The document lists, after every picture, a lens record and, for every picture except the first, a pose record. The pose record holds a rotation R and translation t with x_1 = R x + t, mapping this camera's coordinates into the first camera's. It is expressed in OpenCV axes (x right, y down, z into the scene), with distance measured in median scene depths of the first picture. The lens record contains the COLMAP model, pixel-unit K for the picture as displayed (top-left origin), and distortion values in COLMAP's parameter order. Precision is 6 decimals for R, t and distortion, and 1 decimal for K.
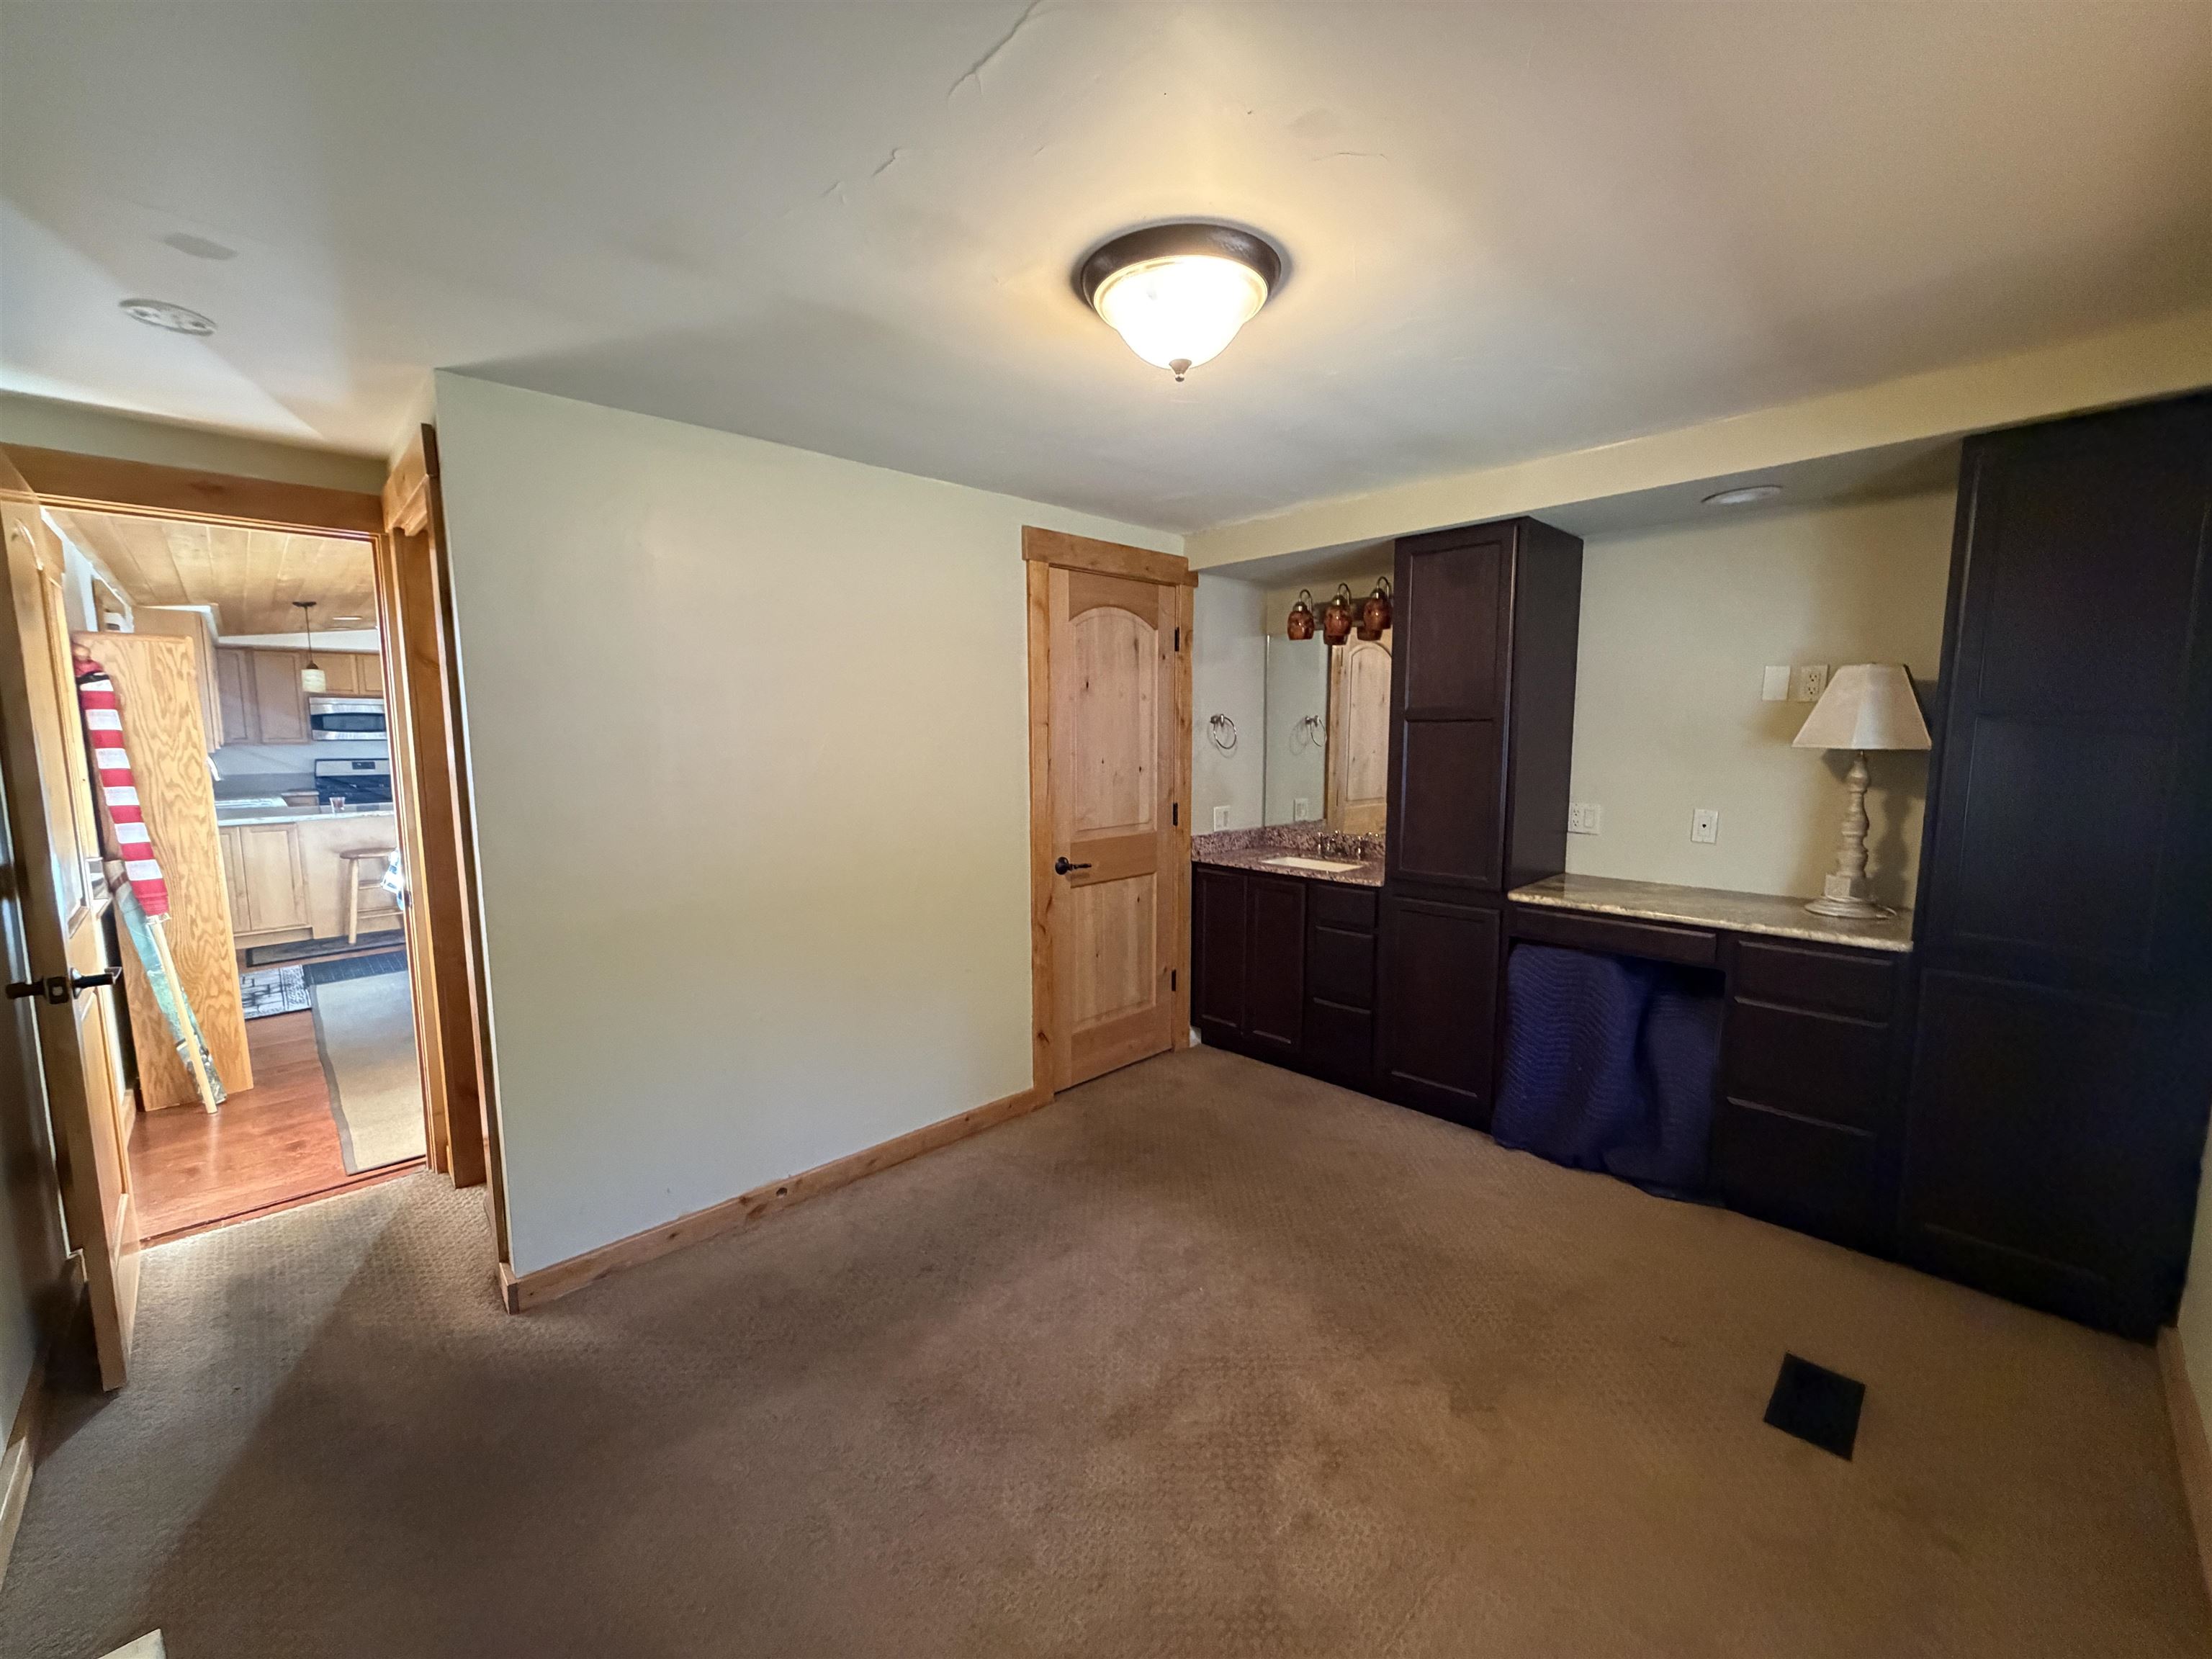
lens RADIAL K [[884.1, 0, 1106.0], [0, 884.1, 829.5], [0, 0, 1]] dist [0.000430, 0.000462]
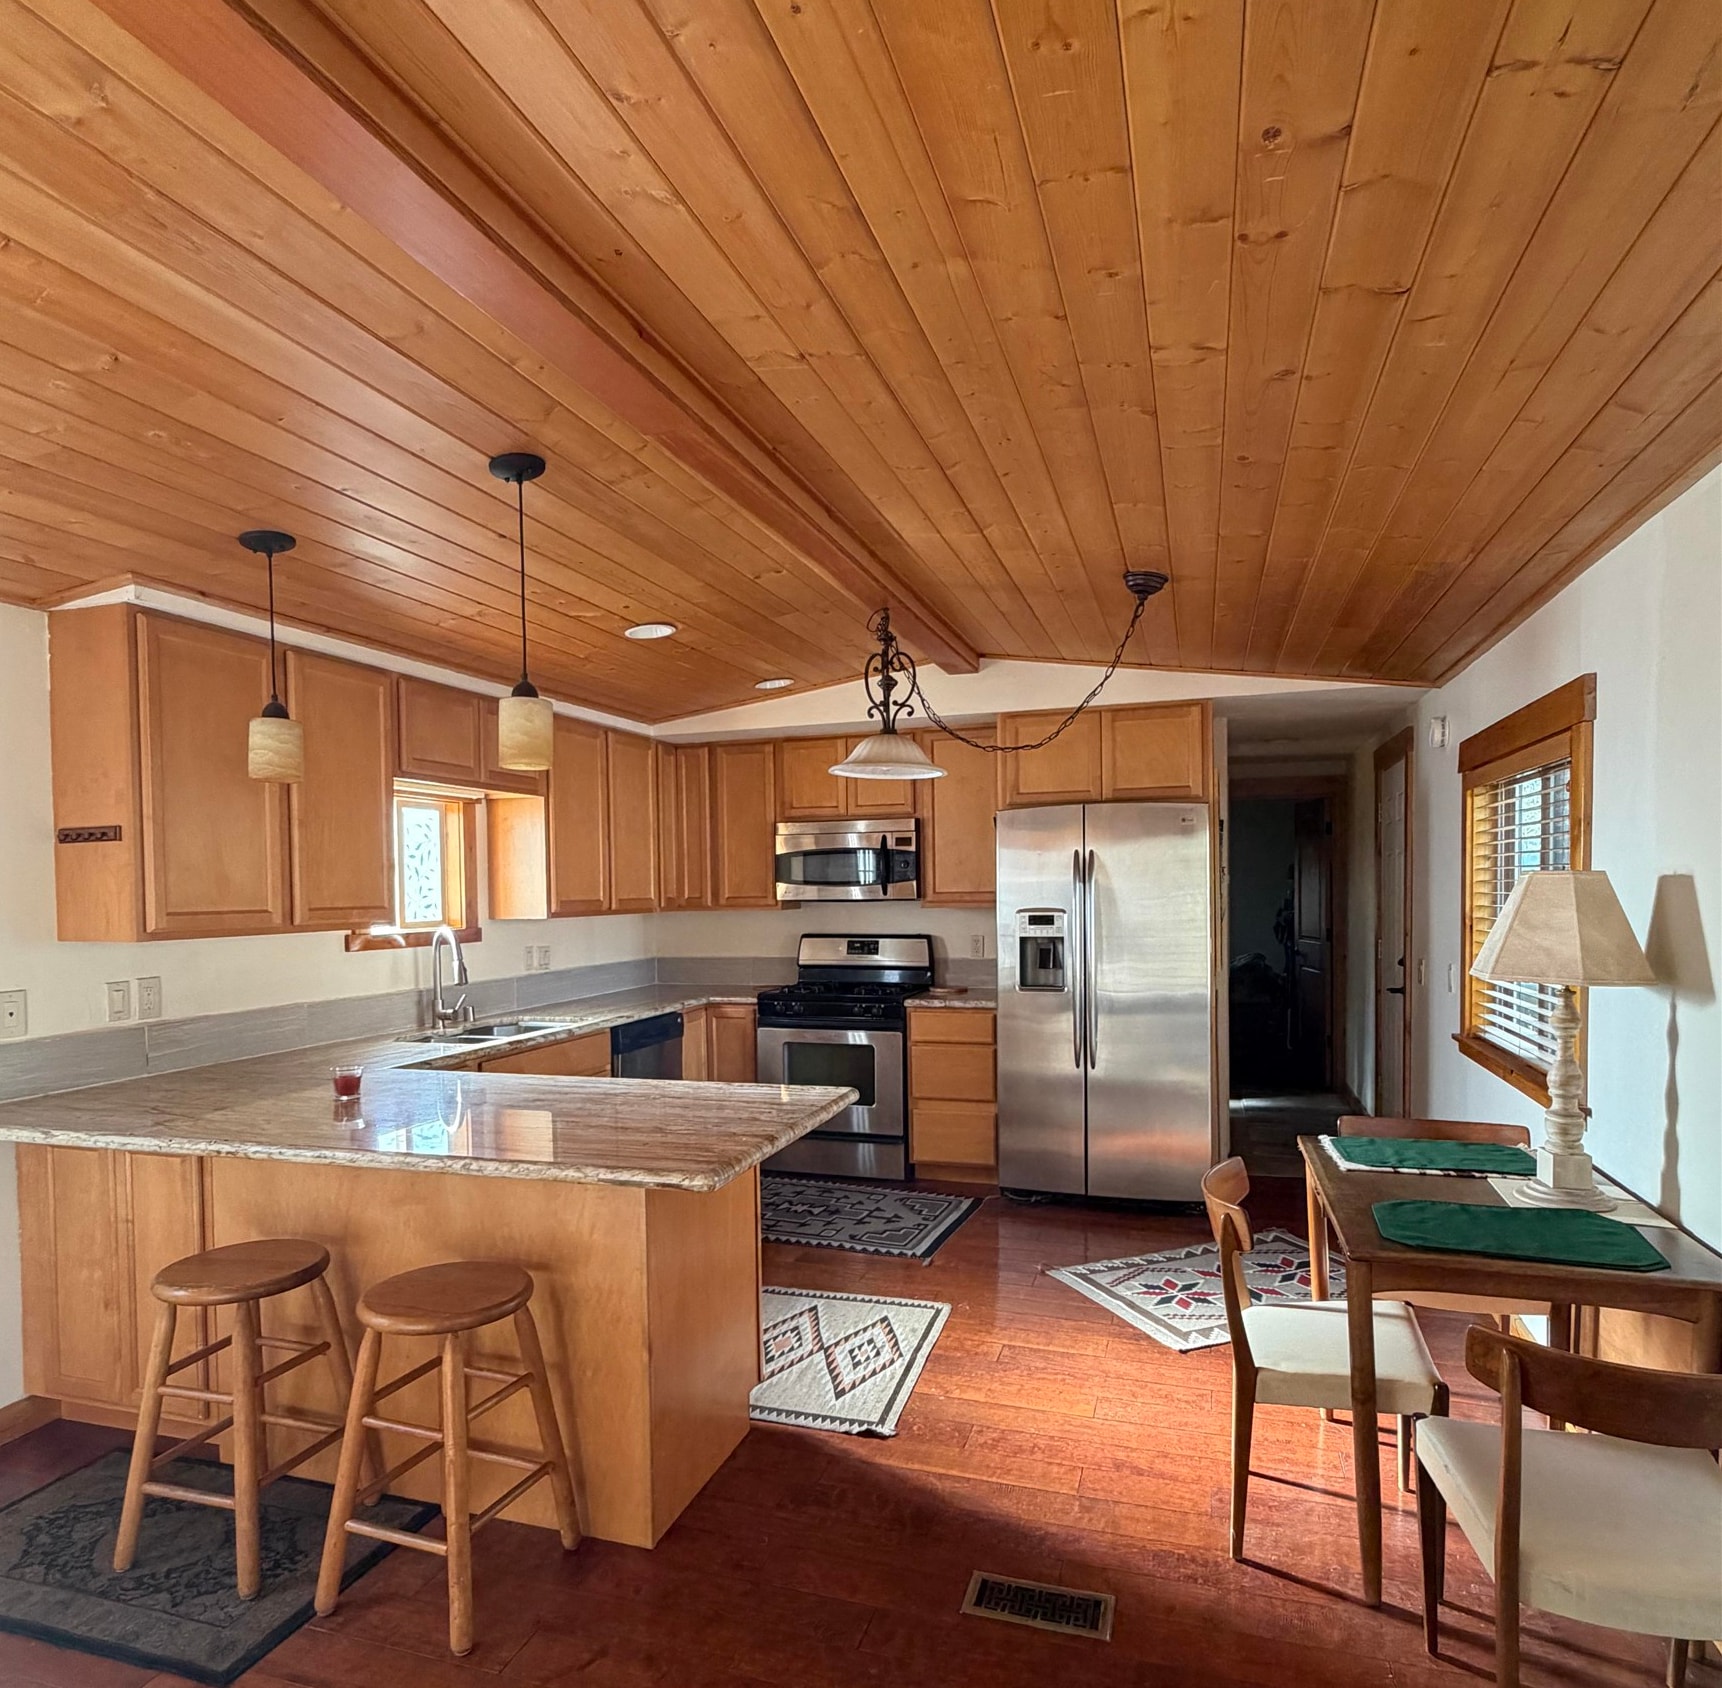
lens RADIAL K [[1105.6, 0, 804.2], [0, 1105.6, 912.7], [0, 0, 1]] dist [0.003559, -0.000228]
pose [[0.445362, 0.015077, -0.895224, -0.699545], [-0.086655, 0.995890, -0.026337, -0.195168], [0.891147, 0.089305, 0.444838, 1.802036]]
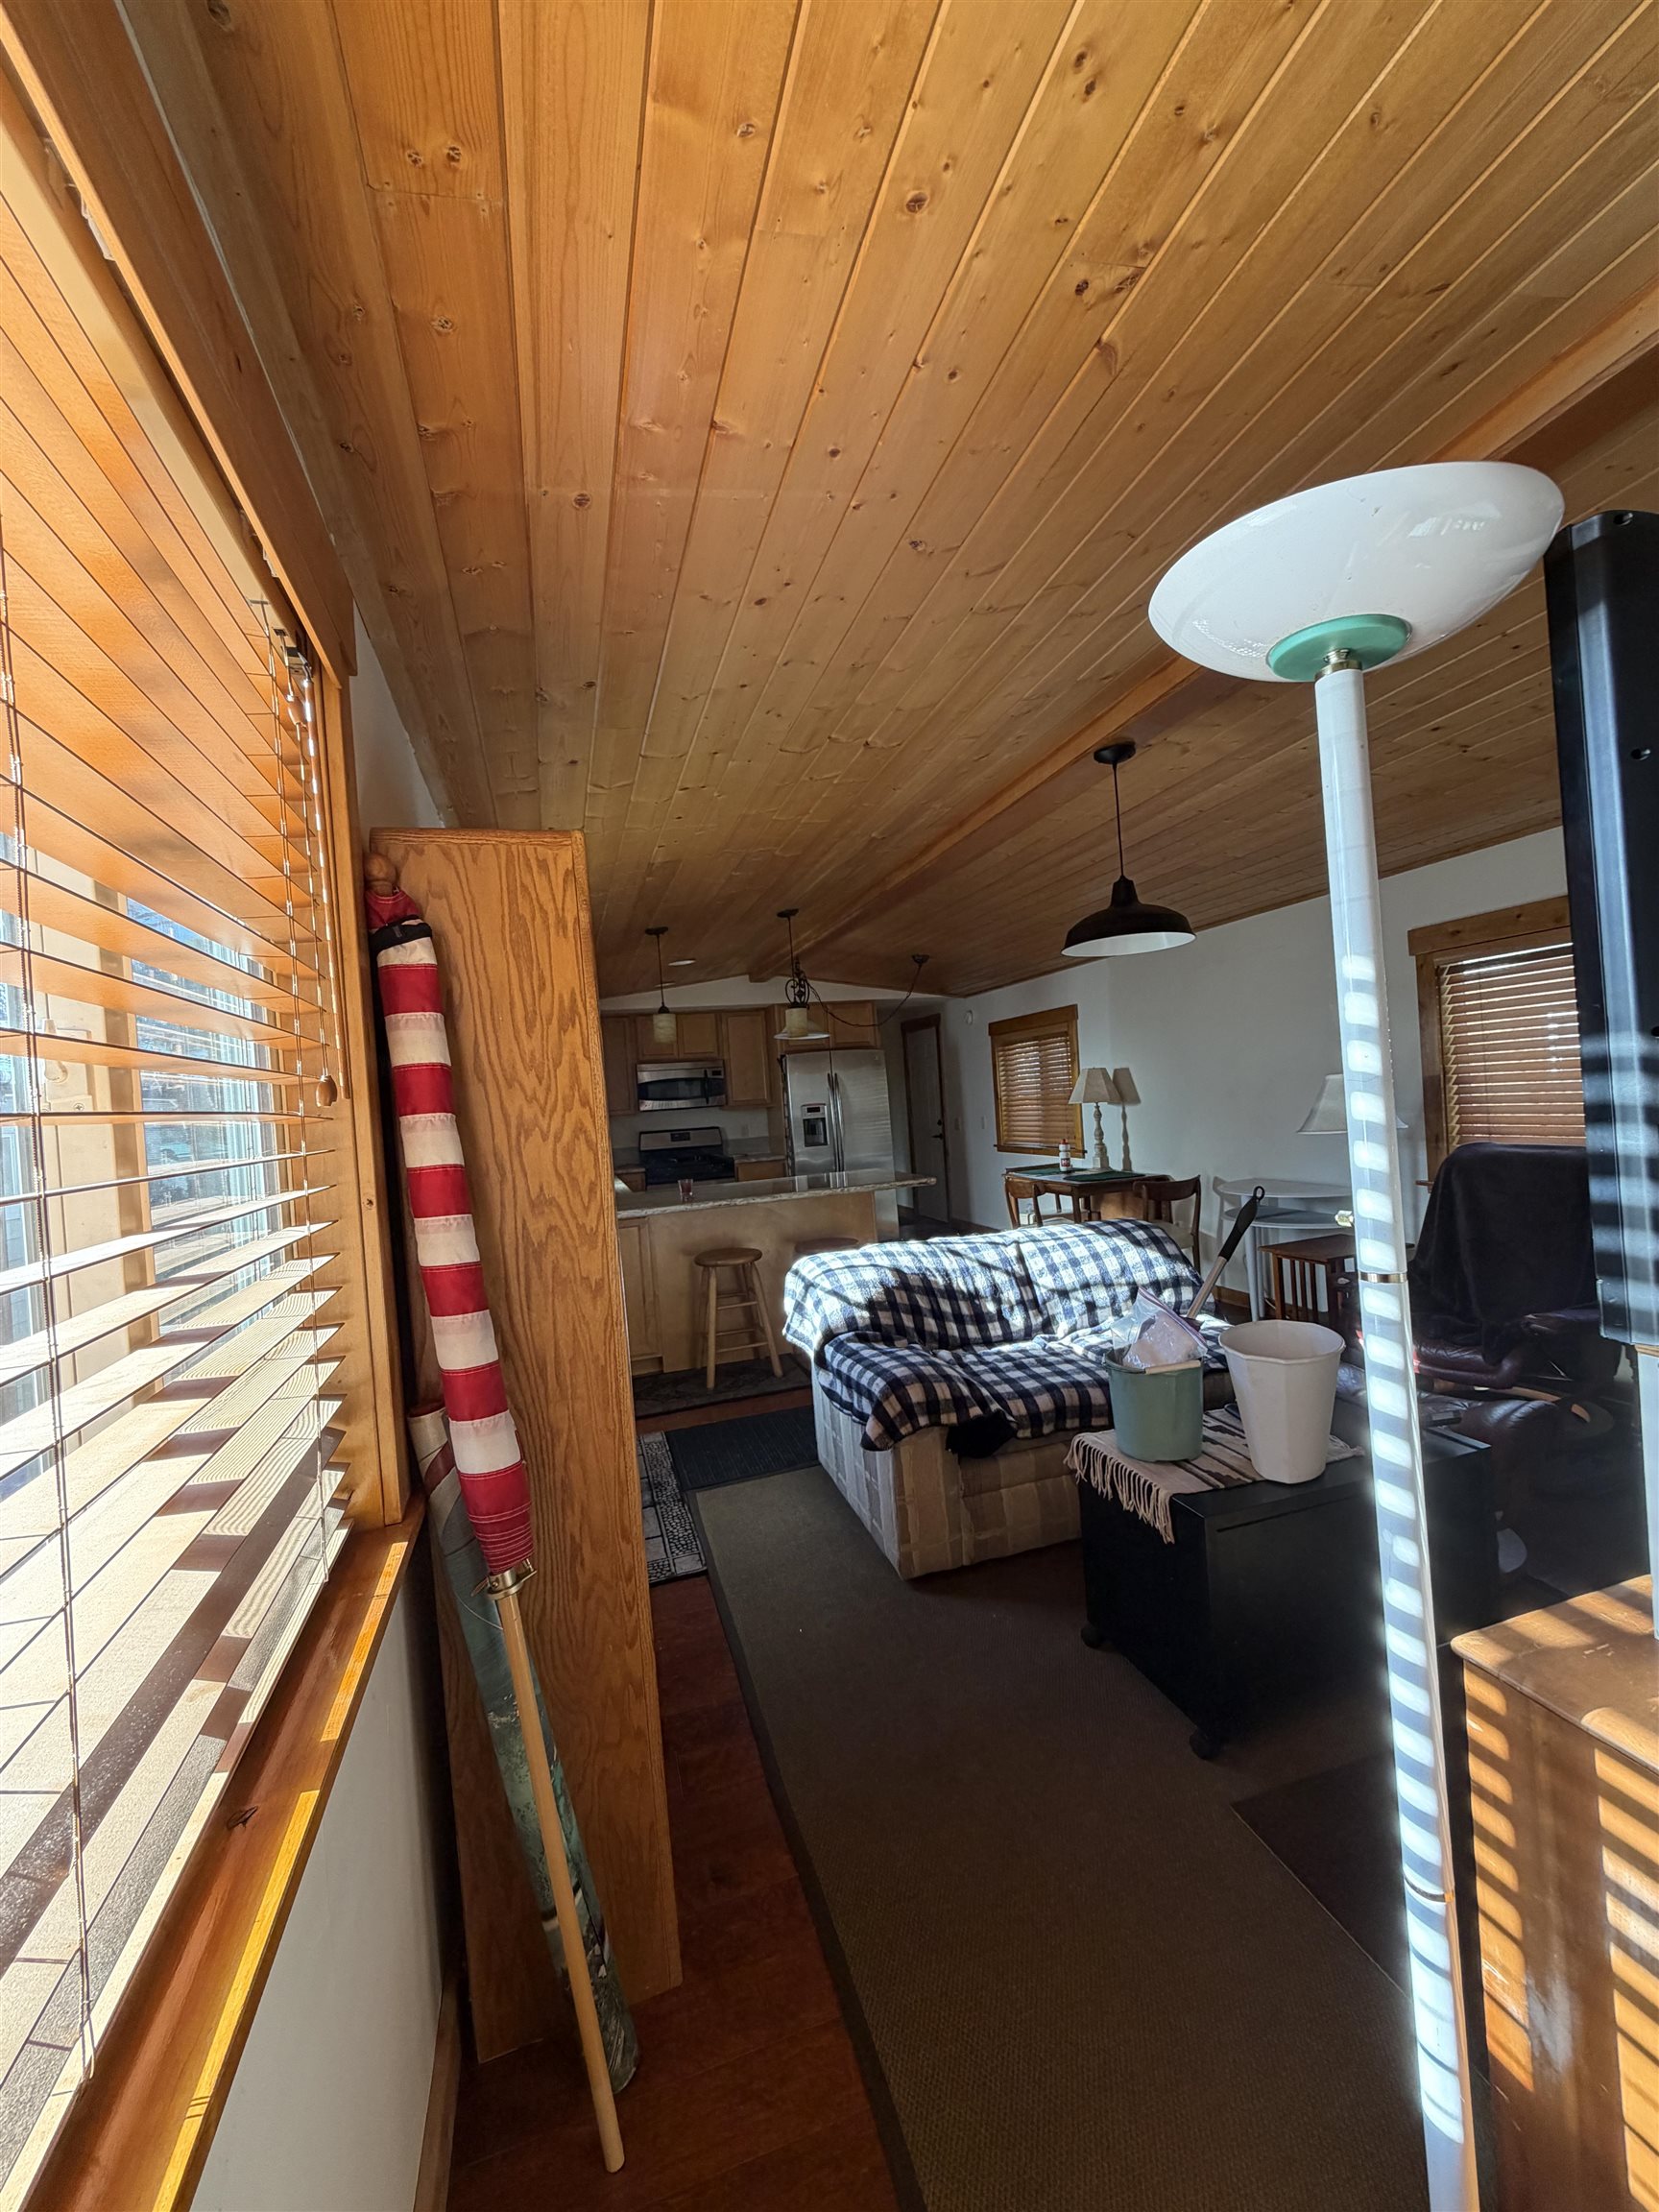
lens RADIAL K [[899.9, 0, 829.5], [0, 899.9, 1106.0], [0, 0, 1]] dist [-0.000462, 0.000190]
pose [[0.884513, -0.053669, -0.463418, -0.742271], [0.014118, 0.995985, -0.088400, -0.054625], [0.466302, 0.071648, 0.881719, 0.692226]]
